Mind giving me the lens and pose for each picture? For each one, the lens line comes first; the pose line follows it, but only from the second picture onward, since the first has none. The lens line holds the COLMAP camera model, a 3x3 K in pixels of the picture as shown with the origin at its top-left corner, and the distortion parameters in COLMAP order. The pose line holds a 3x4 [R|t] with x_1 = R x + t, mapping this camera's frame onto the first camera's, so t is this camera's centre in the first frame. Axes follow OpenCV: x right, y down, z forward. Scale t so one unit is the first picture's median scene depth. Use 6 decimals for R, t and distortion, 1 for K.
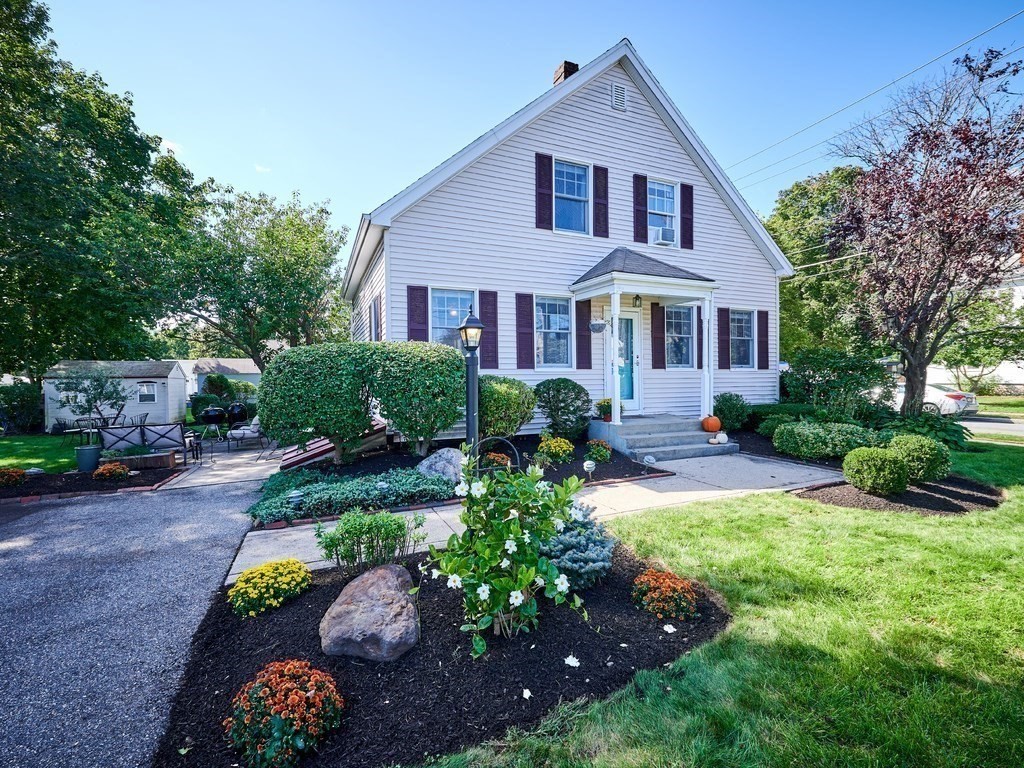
lens RADIAL K [[456.3, 0, 506.8], [0, 456.3, 390.5], [0, 0, 1]] dist [-0.001535, -0.000156]
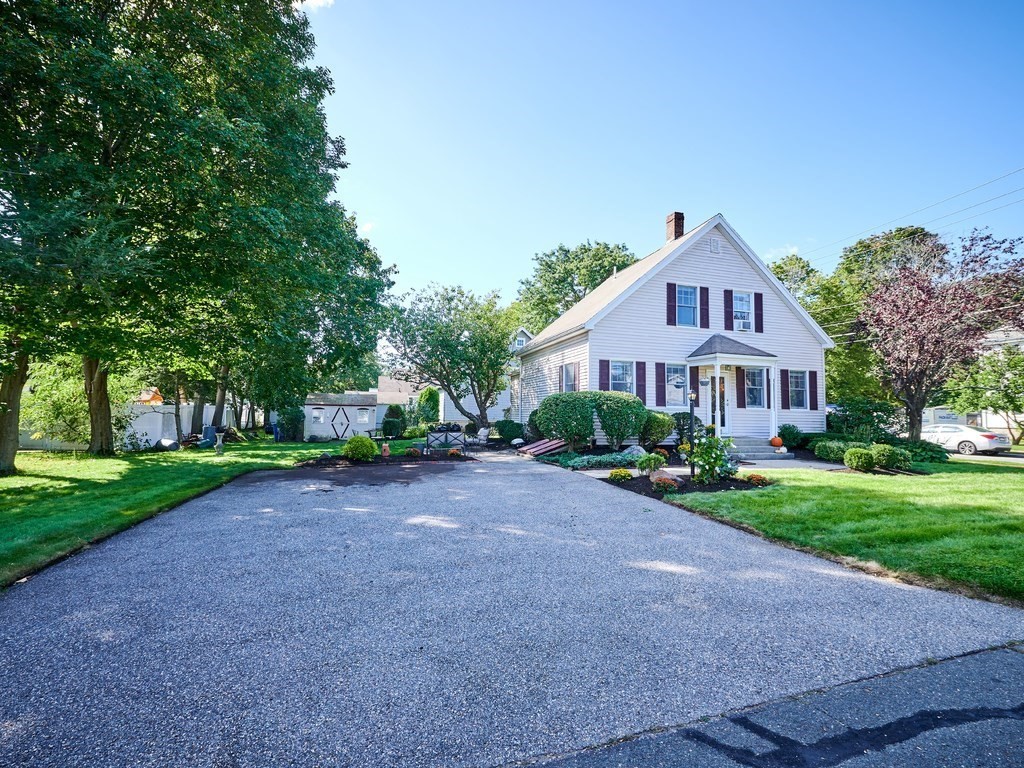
lens RADIAL K [[456.3, 0, 506.8], [0, 456.3, 390.5], [0, 0, 1]] dist [-0.001535, -0.000156]
pose [[0.992412, 0.018833, -0.121504, -0.293238], [-0.028253, 0.996686, -0.076280, 0.036757], [0.119665, 0.079134, 0.989655, -0.693064]]
